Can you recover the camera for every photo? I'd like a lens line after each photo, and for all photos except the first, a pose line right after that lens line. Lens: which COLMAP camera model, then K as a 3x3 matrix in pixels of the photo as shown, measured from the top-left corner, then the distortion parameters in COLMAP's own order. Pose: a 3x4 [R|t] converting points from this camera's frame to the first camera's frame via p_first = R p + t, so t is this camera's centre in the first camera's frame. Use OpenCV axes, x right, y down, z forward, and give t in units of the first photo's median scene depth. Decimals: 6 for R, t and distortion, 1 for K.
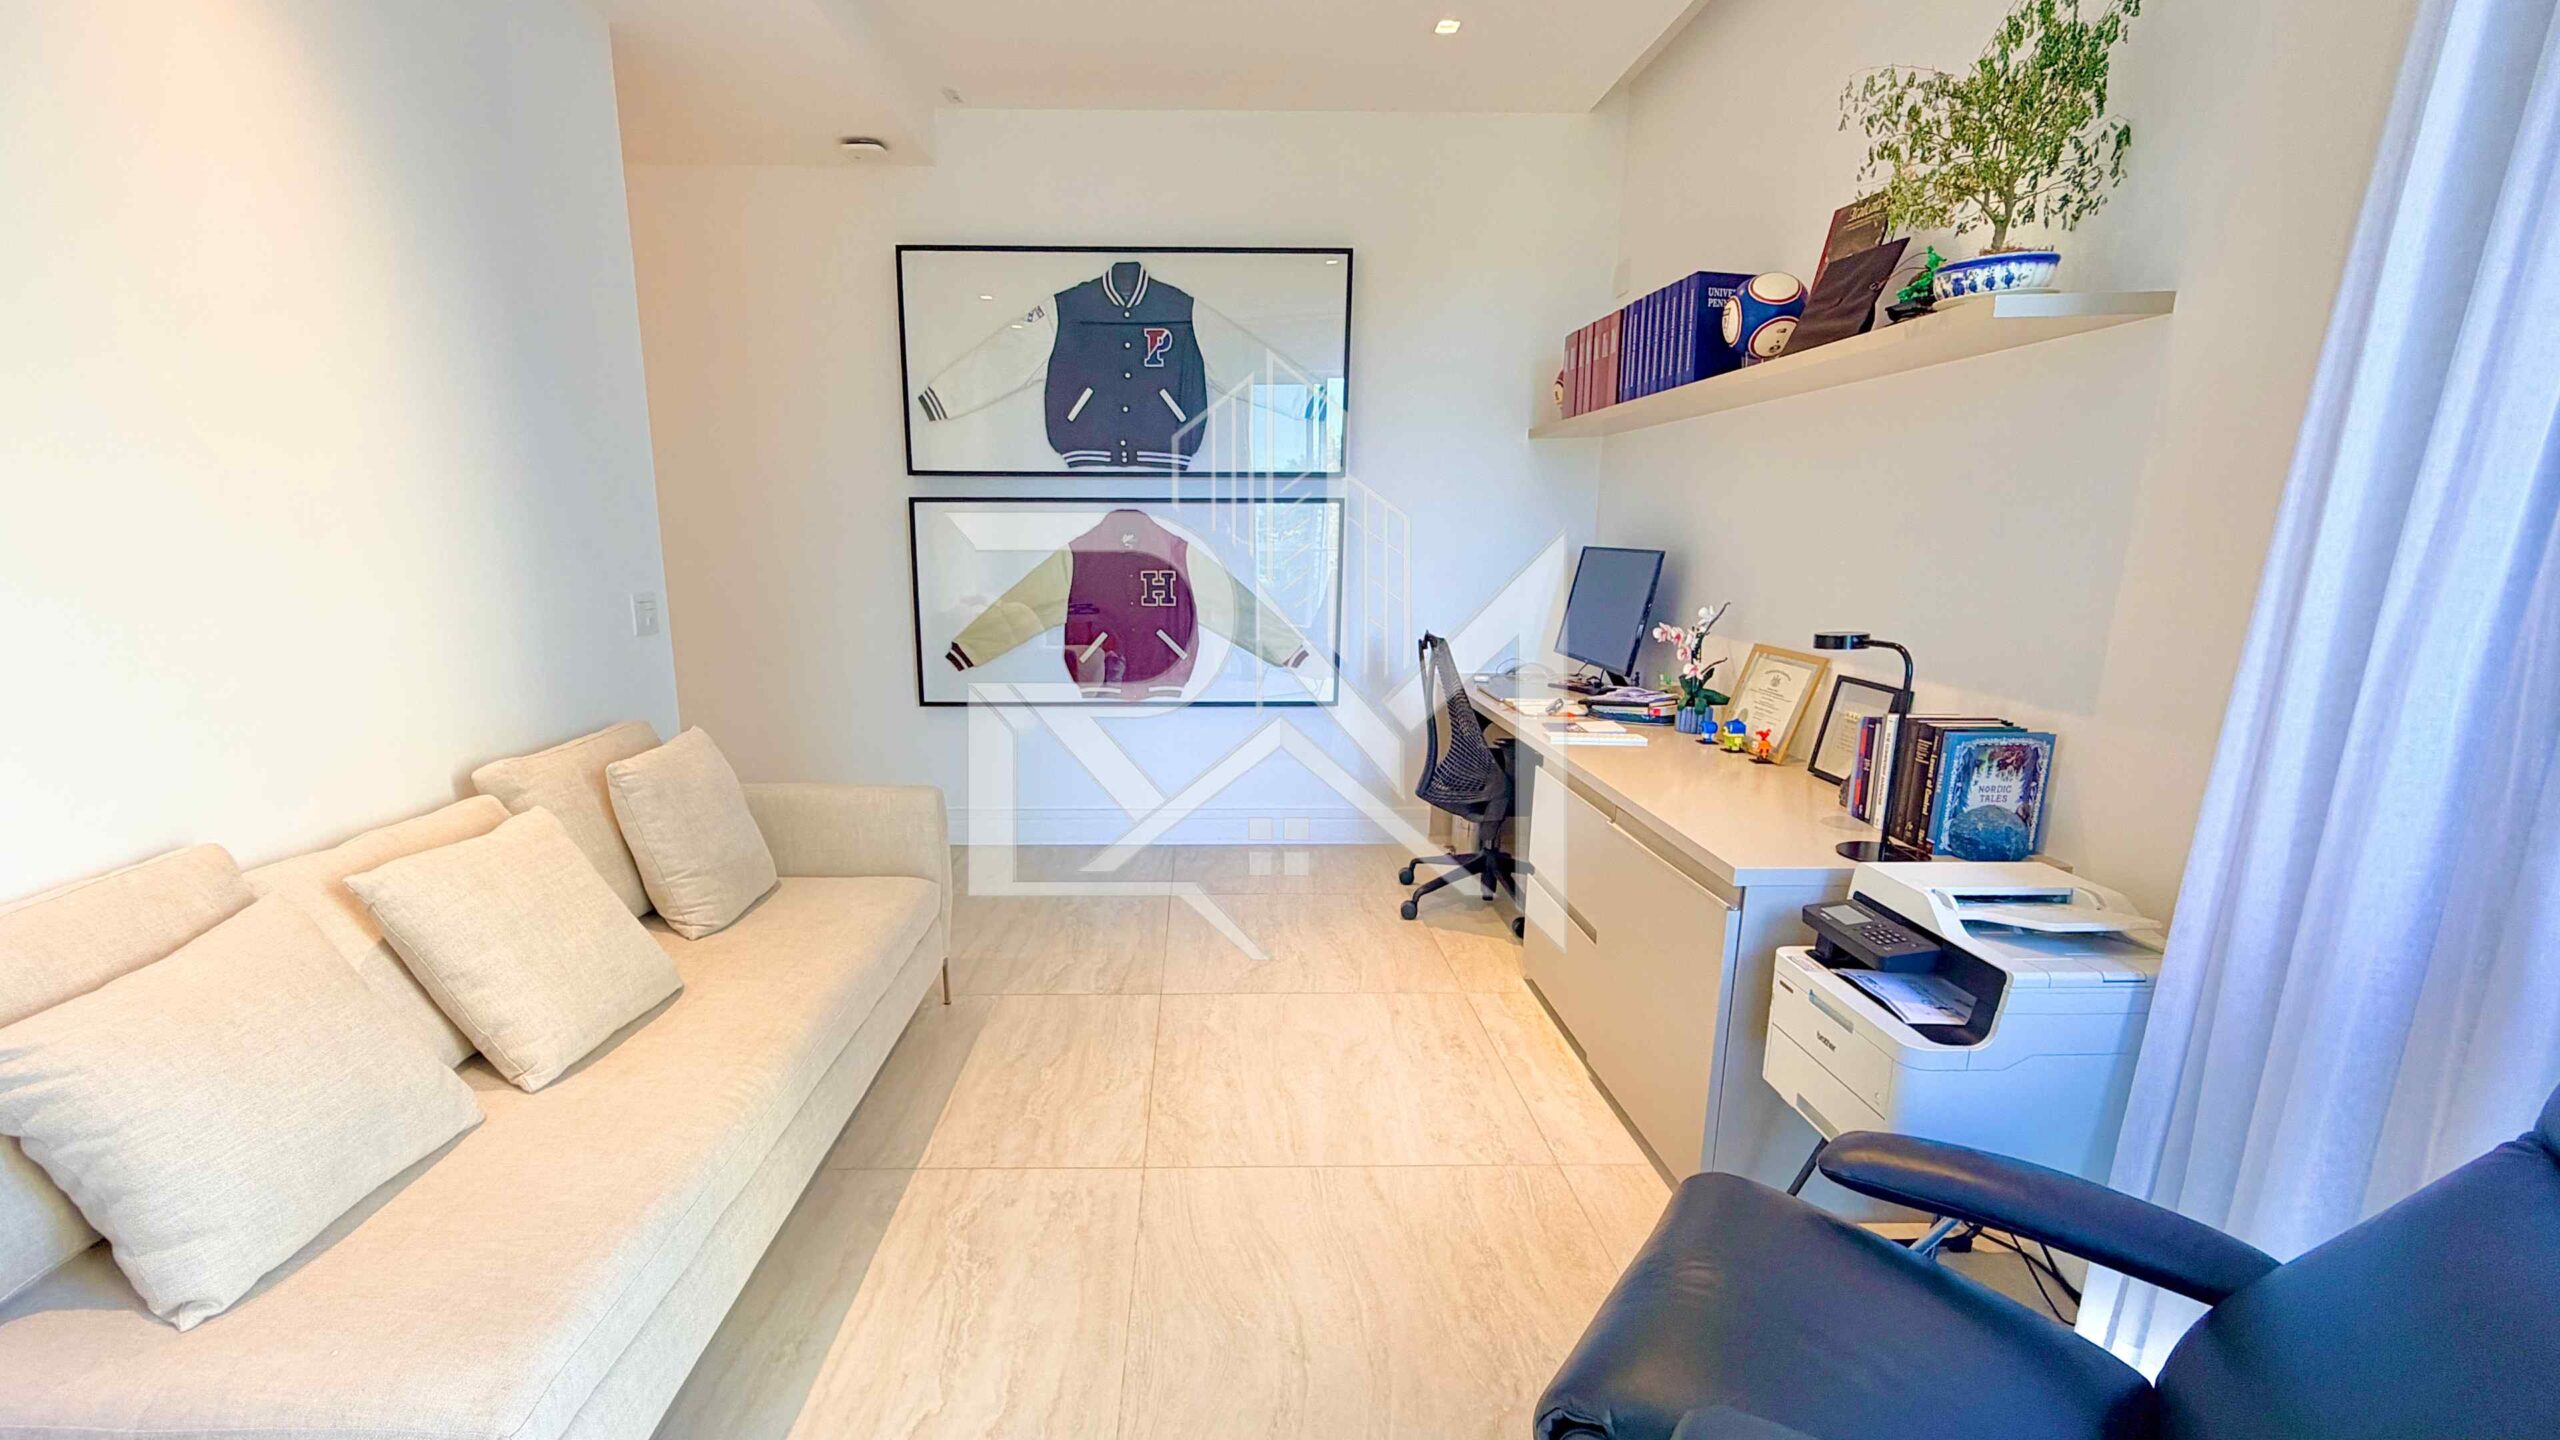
lens RADIAL K [[1095.2, 0, 1211.6], [0, 1095.2, 768.9], [0, 0, 1]] dist [0.003072, 0.000153]
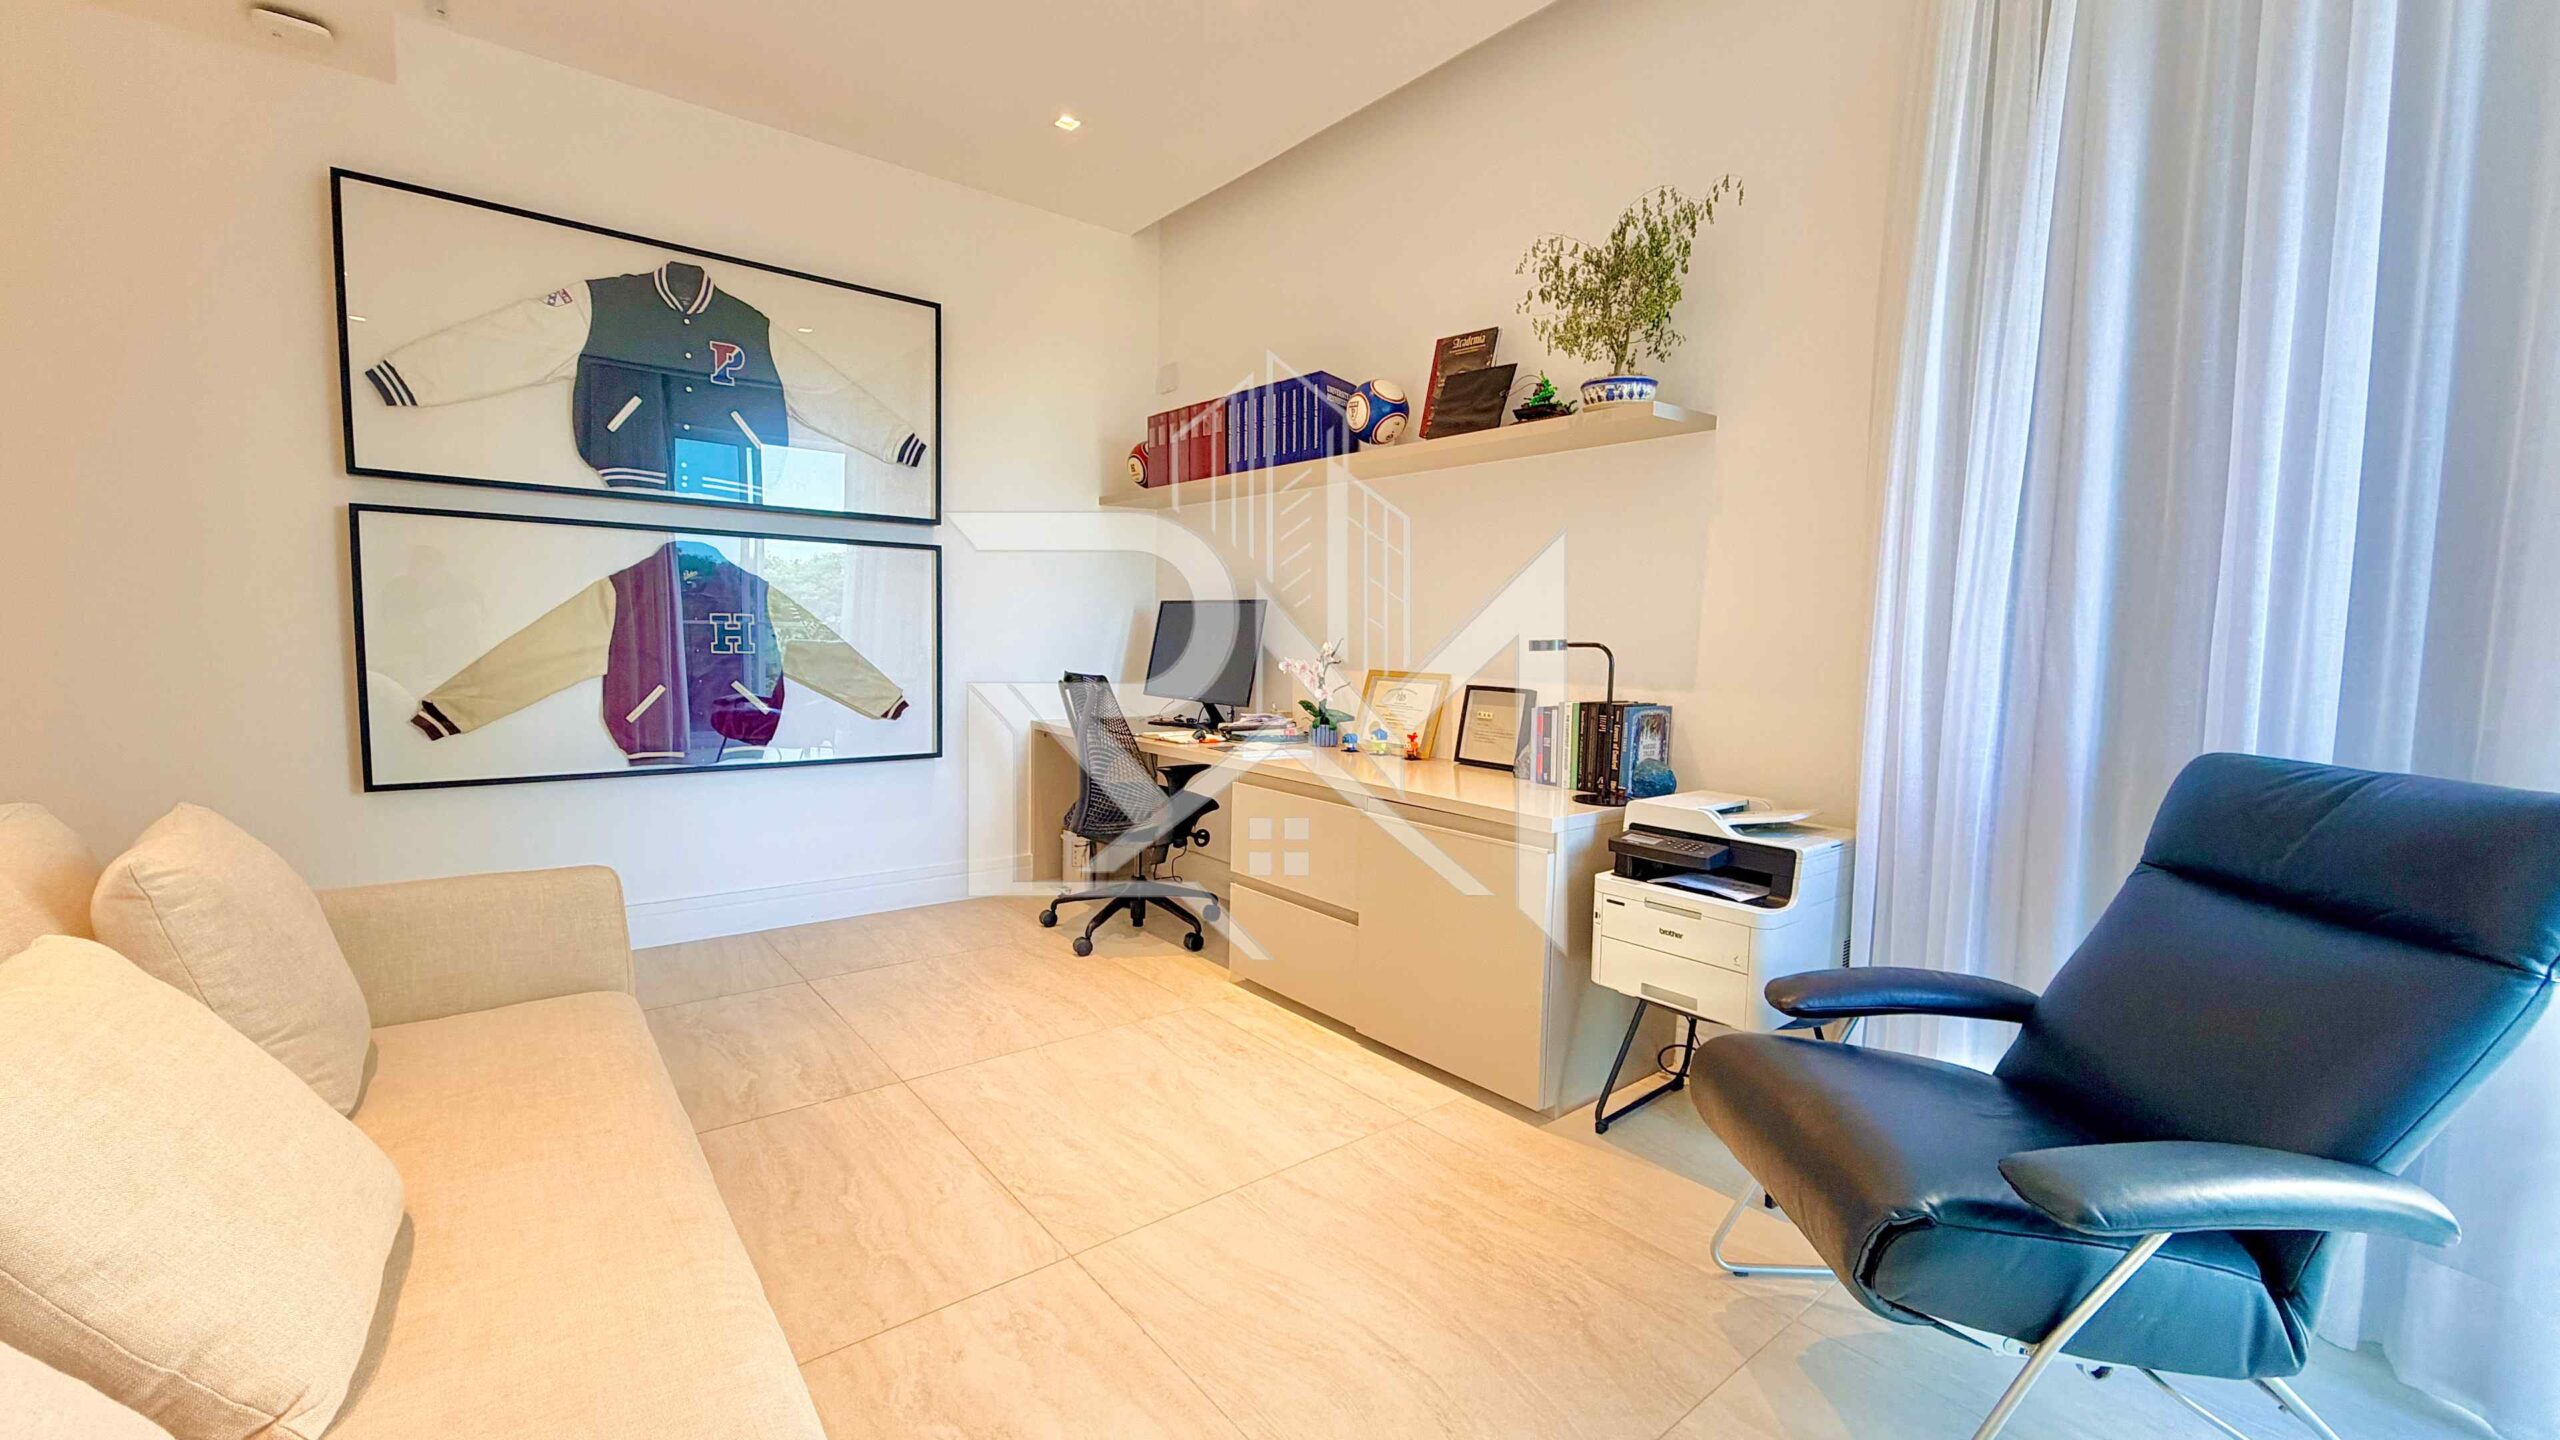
lens RADIAL K [[1021.1, 0, 1253.5], [0, 1021.1, 726.8], [0, 0, 1]] dist [0.002110, -0.001078]
pose [[0.788286, -0.039468, 0.614042, -0.343893], [0.111707, 0.990537, -0.079738, 0.028941], [-0.605085, 0.131449, 0.785235, 0.193032]]
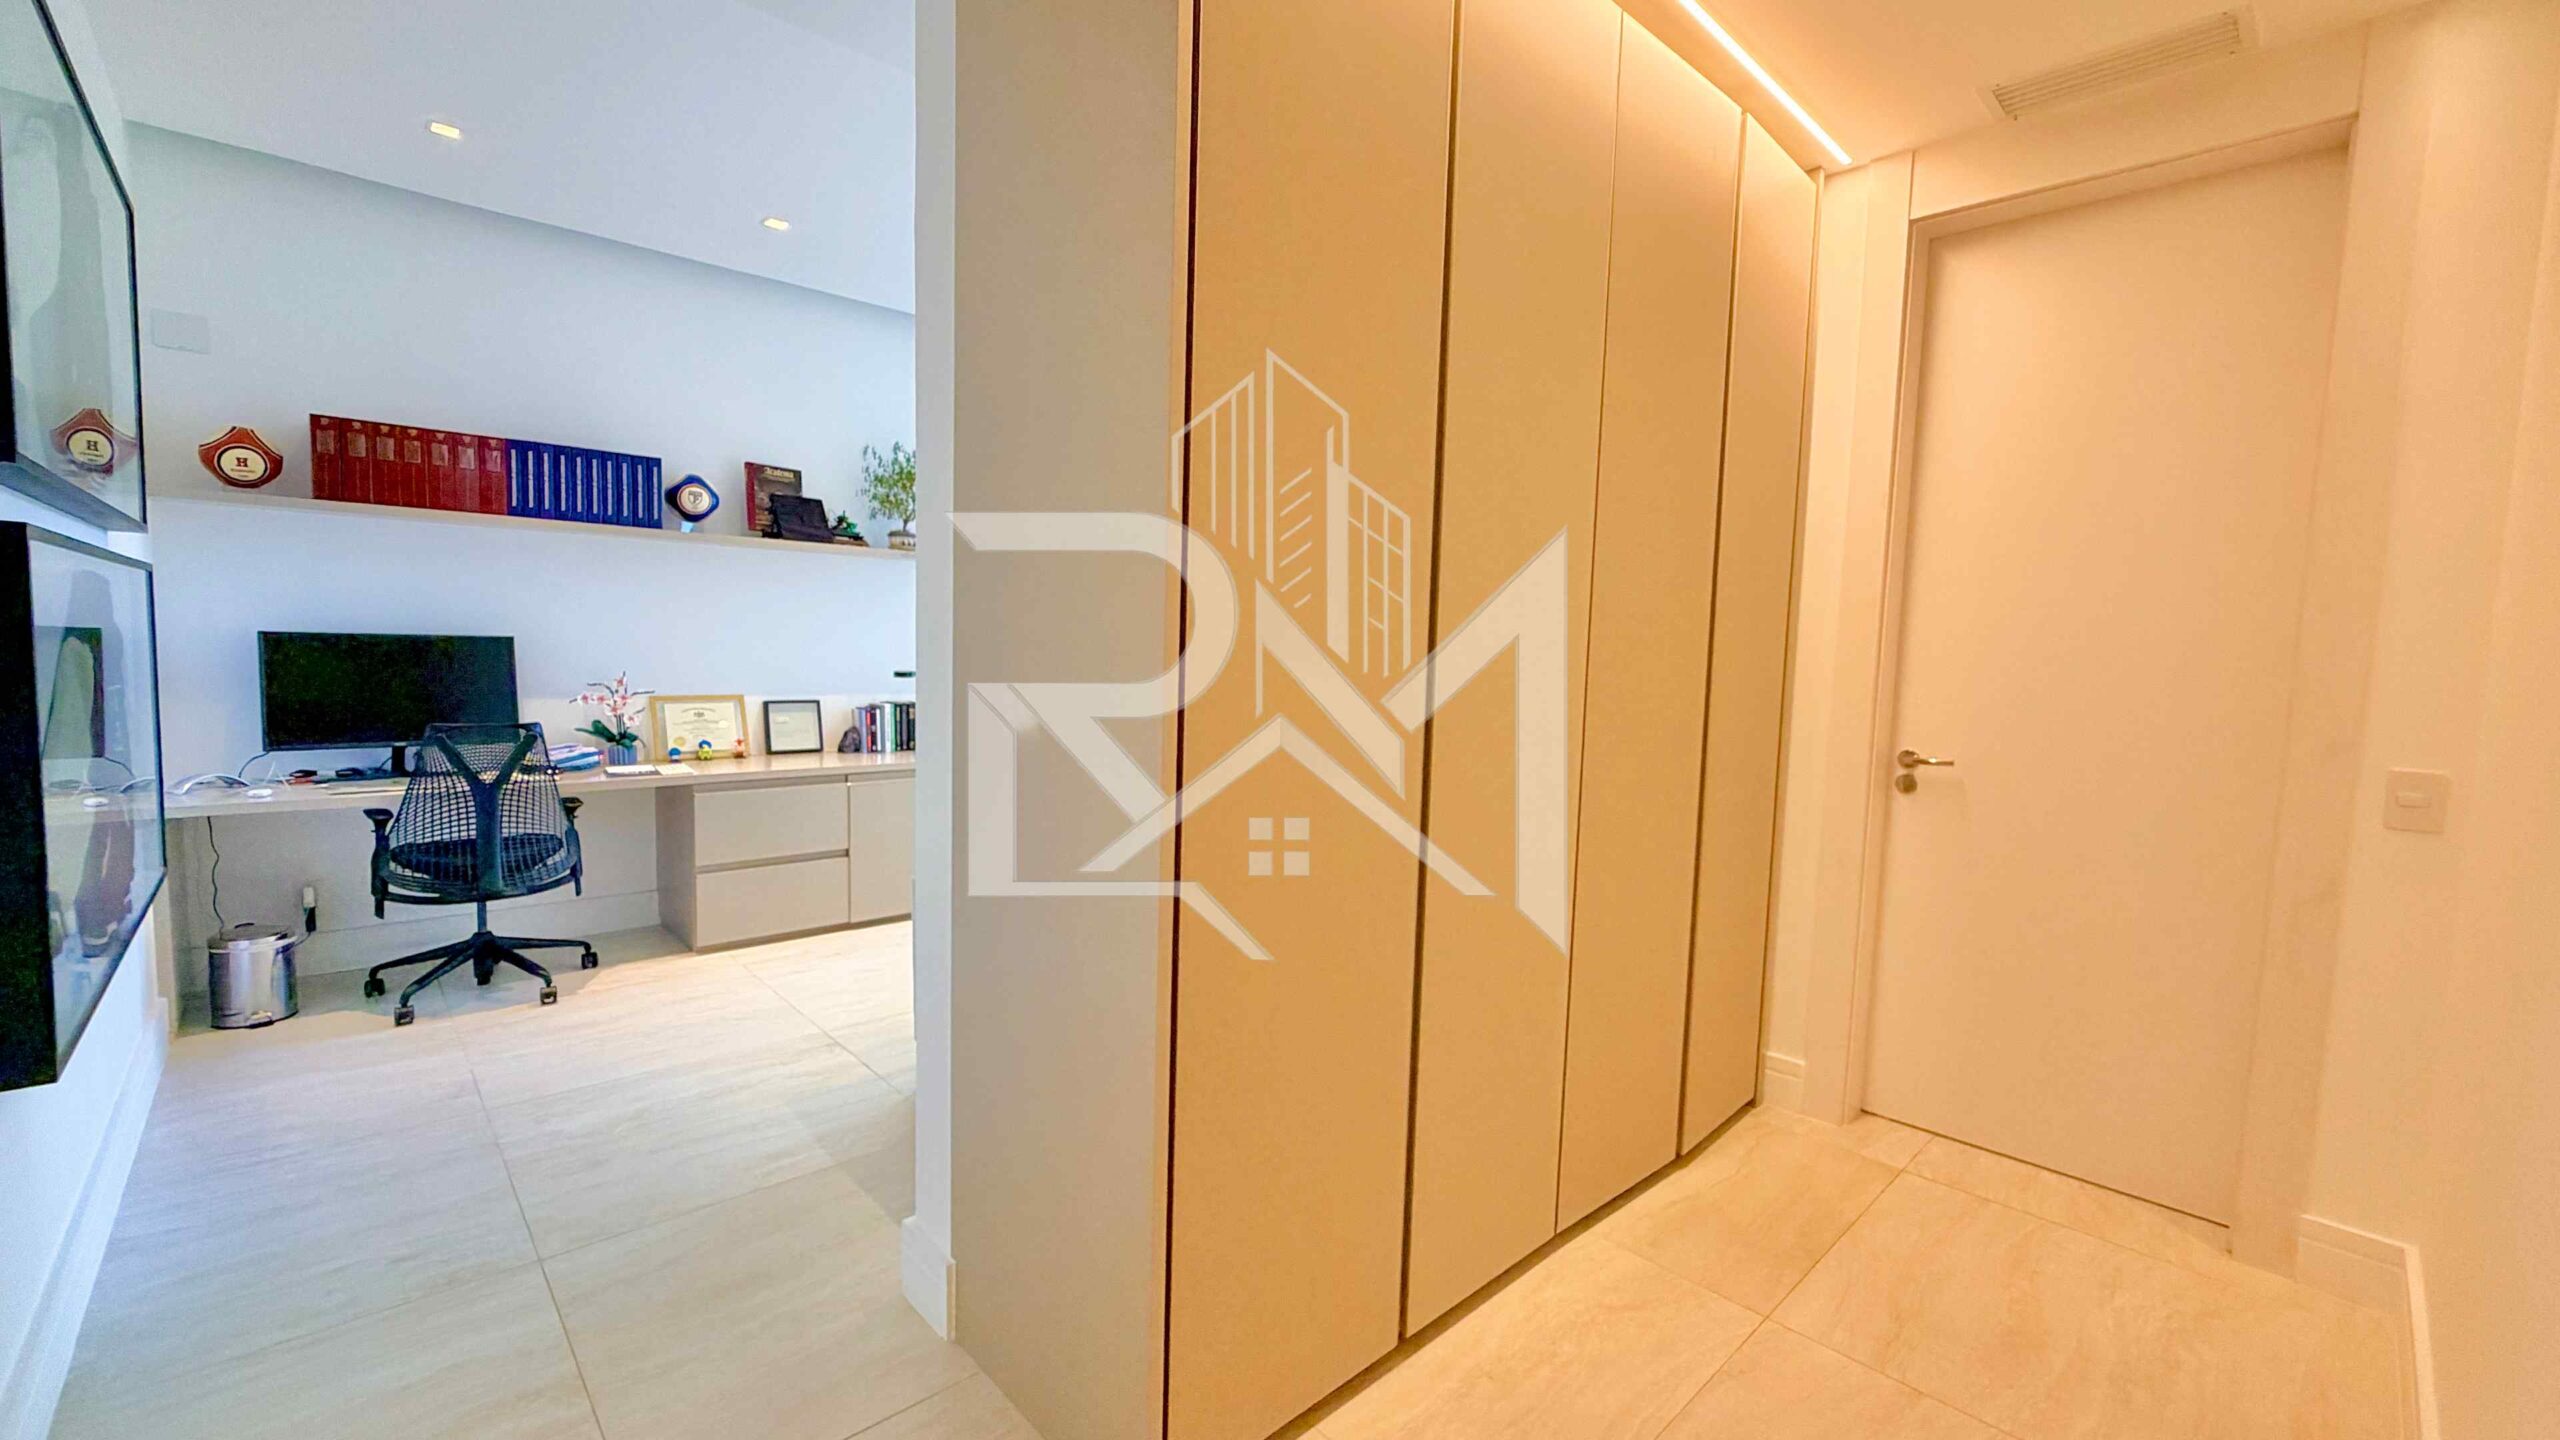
lens RADIAL K [[1021.1, 0, 1276.6], [0, 1021.1, 716.5], [0, 0, 1]] dist [0.002110, -0.001078]
pose [[-0.685224, -0.067473, 0.725200, -1.219836], [0.133401, 0.967229, 0.216038, -0.298947], [-0.716011, 0.244777, -0.653768, 1.414671]]
